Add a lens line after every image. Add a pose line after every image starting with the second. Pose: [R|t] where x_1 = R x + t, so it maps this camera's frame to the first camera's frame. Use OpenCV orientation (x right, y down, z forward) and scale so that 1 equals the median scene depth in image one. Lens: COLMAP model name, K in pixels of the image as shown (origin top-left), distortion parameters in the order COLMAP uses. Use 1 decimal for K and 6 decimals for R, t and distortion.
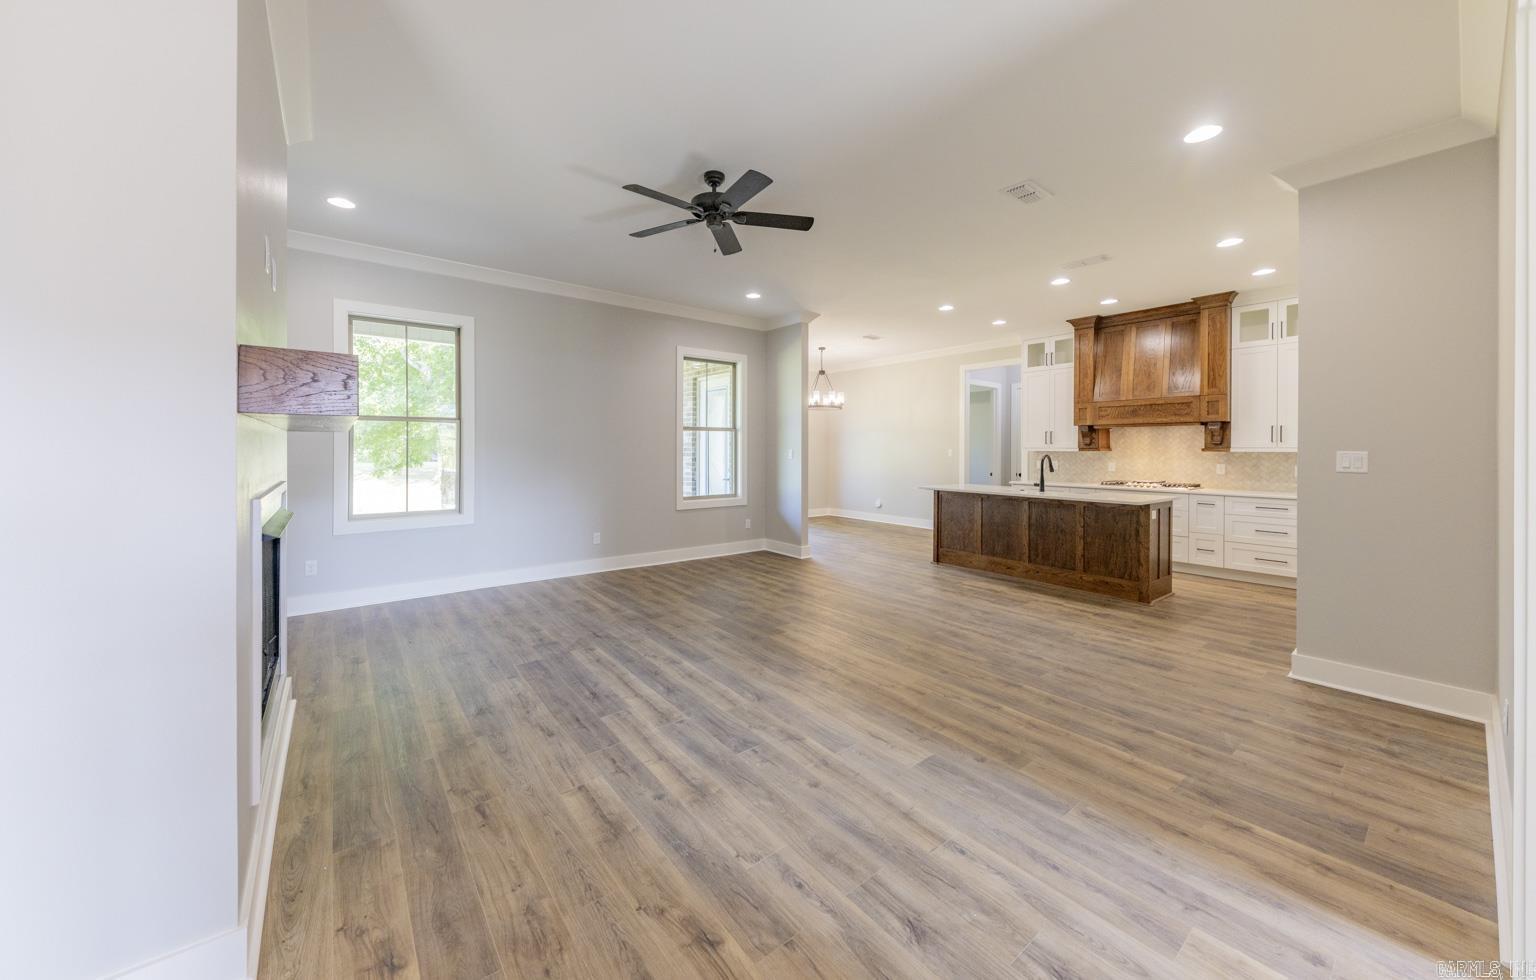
lens RADIAL K [[540.7, 0, 745.6], [0, 540.7, 451.0], [0, 0, 1]] dist [0.010137, -0.000135]
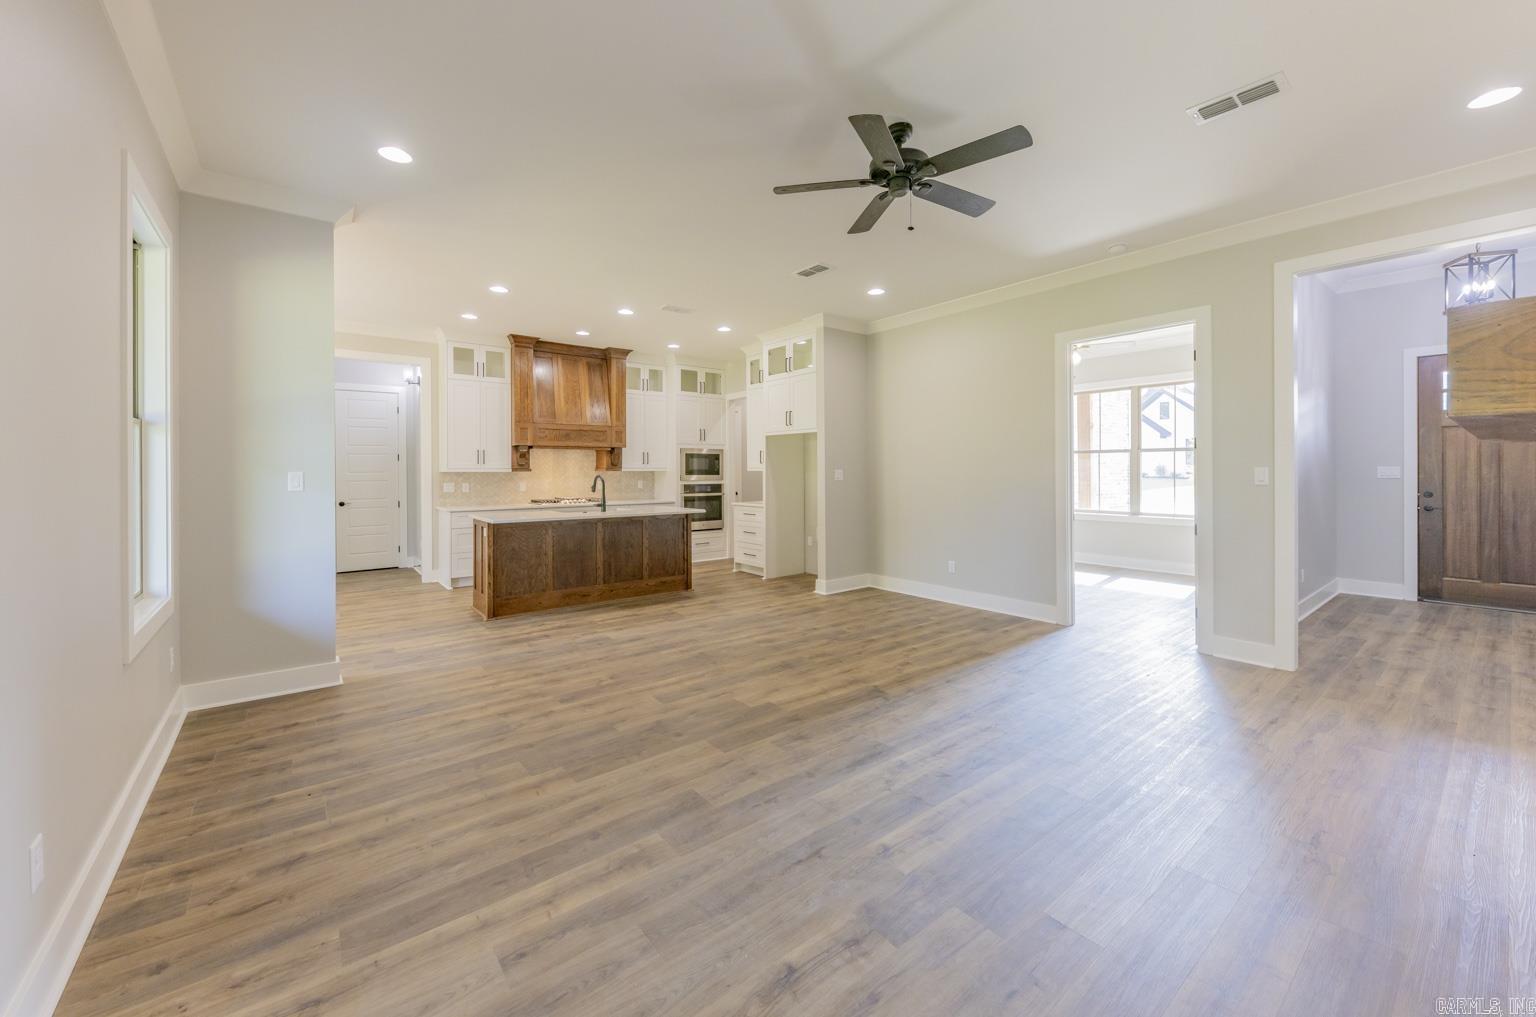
lens RADIAL K [[586.5, 0, 758.6], [0, 586.5, 470.6], [0, 0, 1]] dist [-0.000271, -0.000120]
pose [[-0.014268, -0.004318, 0.999889, -0.484965], [0.005827, 0.999973, 0.004401, -0.004078], [-0.999881, 0.005889, -0.014242, 0.640235]]
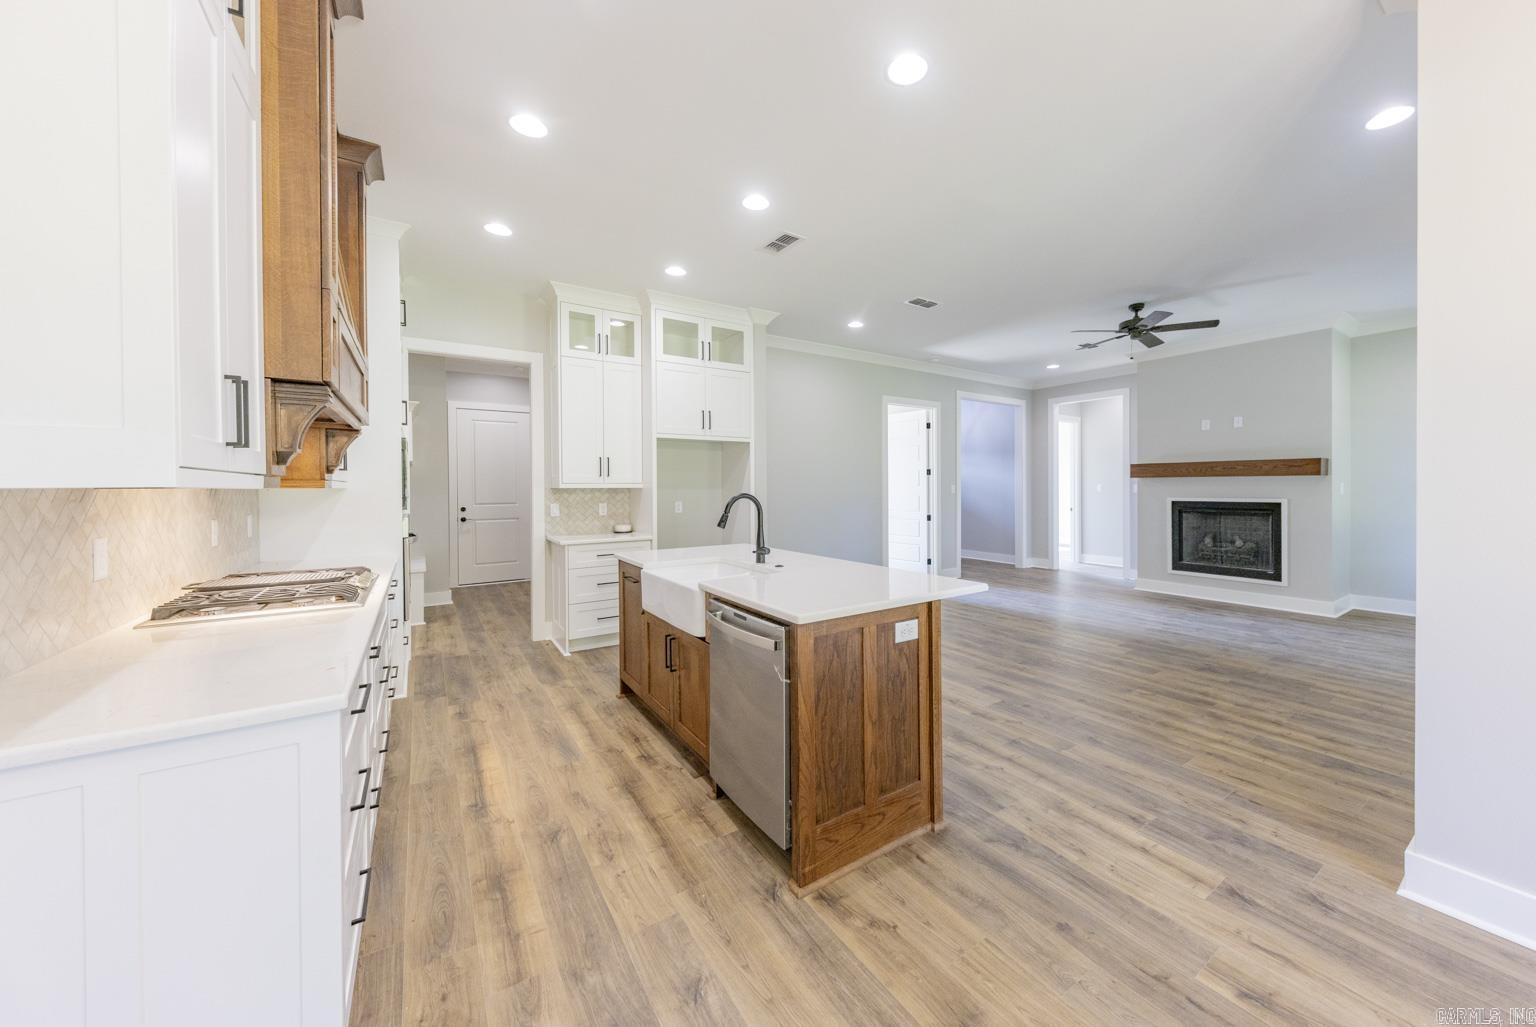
lens RADIAL K [[553.7, 0, 814.2], [0, 553.7, 489.4], [0, 0, 1]] dist [0.011836, -0.001501]
pose [[-0.999407, 0.000107, 0.034424, 0.418965], [0.000333, 0.999978, 0.006556, -0.000639], [-0.034422, 0.006564, -0.999386, 1.361833]]
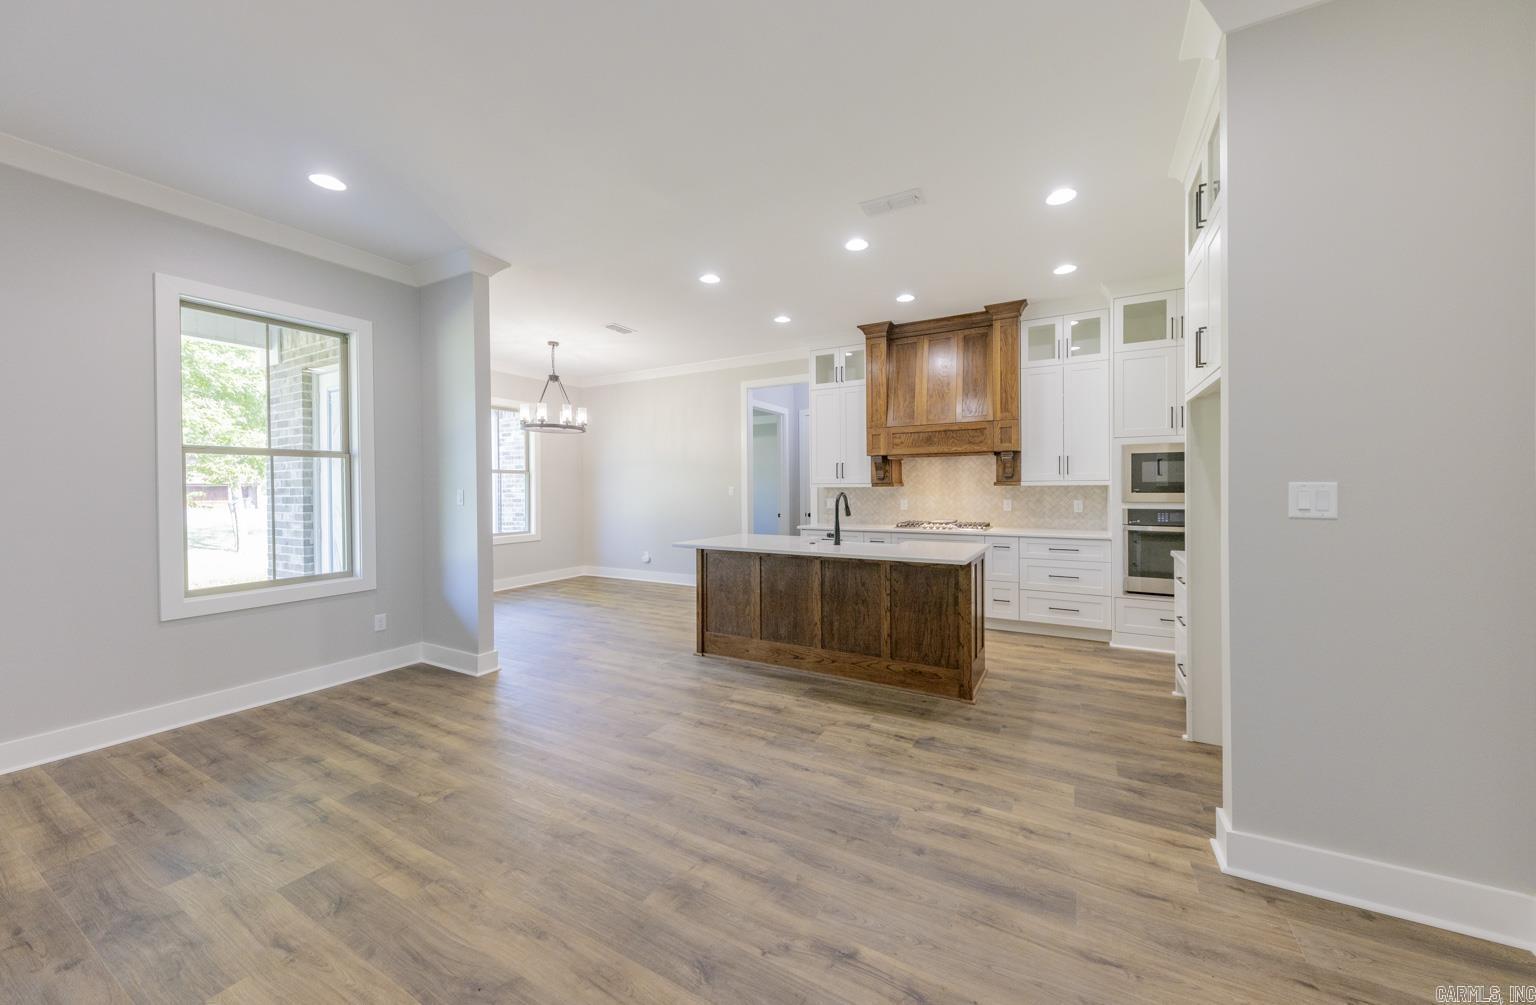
lens RADIAL K [[534.3, 0, 791.0], [0, 534.3, 492.1], [0, 0, 1]] dist [0.007929, -0.000497]
pose [[0.906931, -0.015246, 0.421003, 0.176212], [0.012998, 0.999882, 0.008208, -0.000267], [-0.421078, -0.001972, 0.907022, 0.346803]]
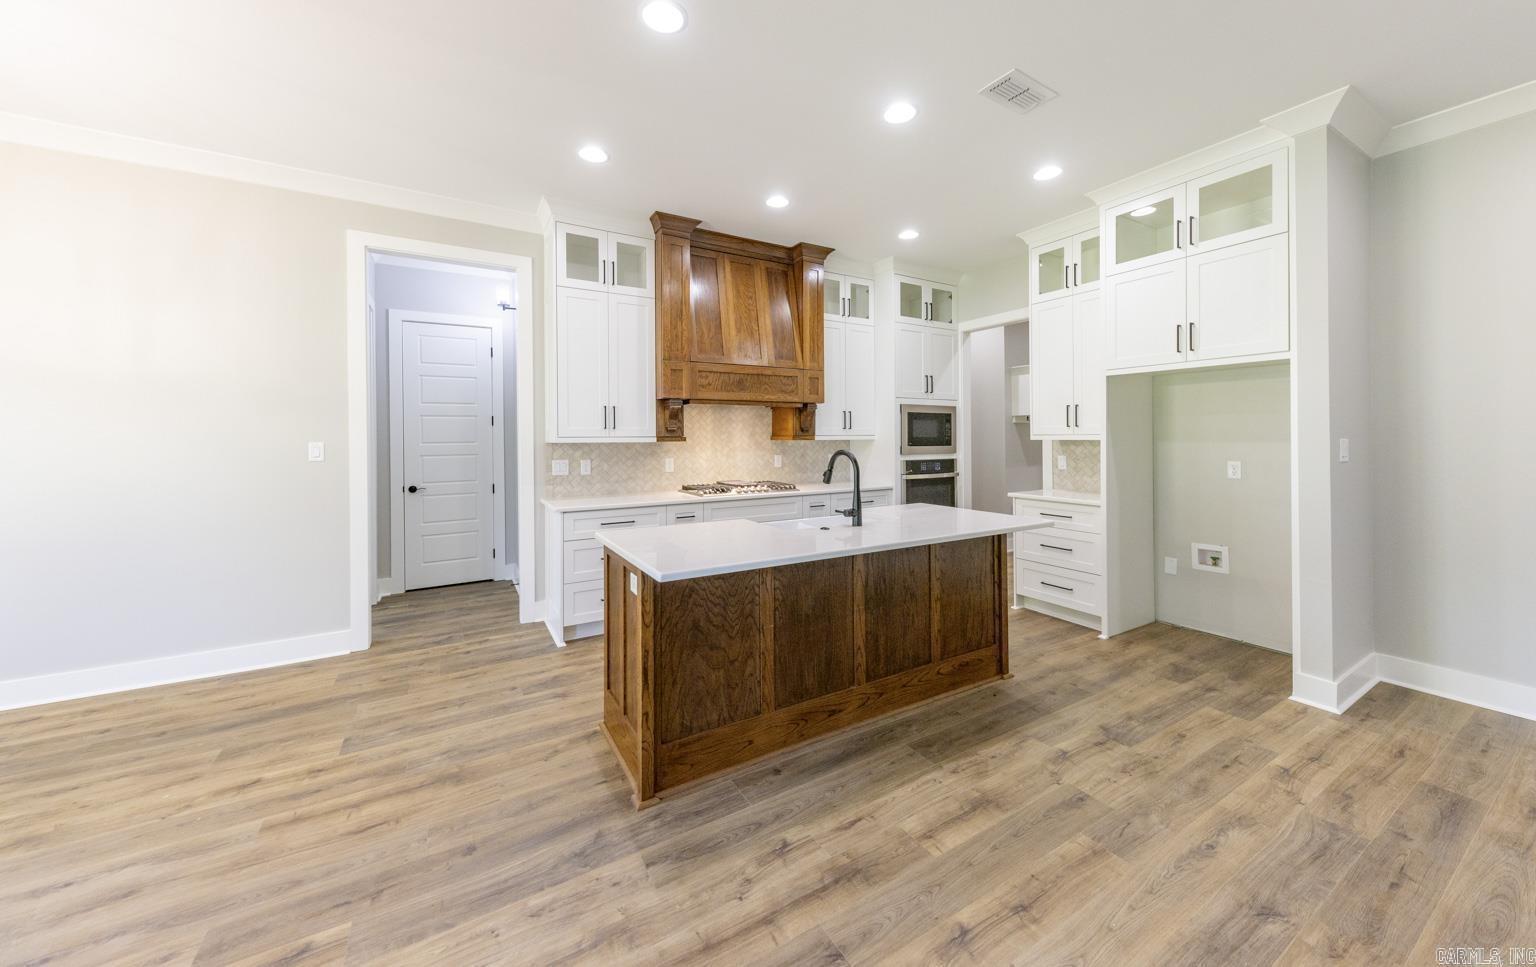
lens RADIAL K [[544.5, 0, 770.8], [0, 544.5, 438.2], [0, 0, 1]] dist [0.008789, -0.002784]
pose [[0.112361, -0.007922, 0.993636, 0.041823], [0.008376, 0.999940, 0.007025, -0.007584], [-0.993632, 0.007533, 0.112421, 0.900710]]
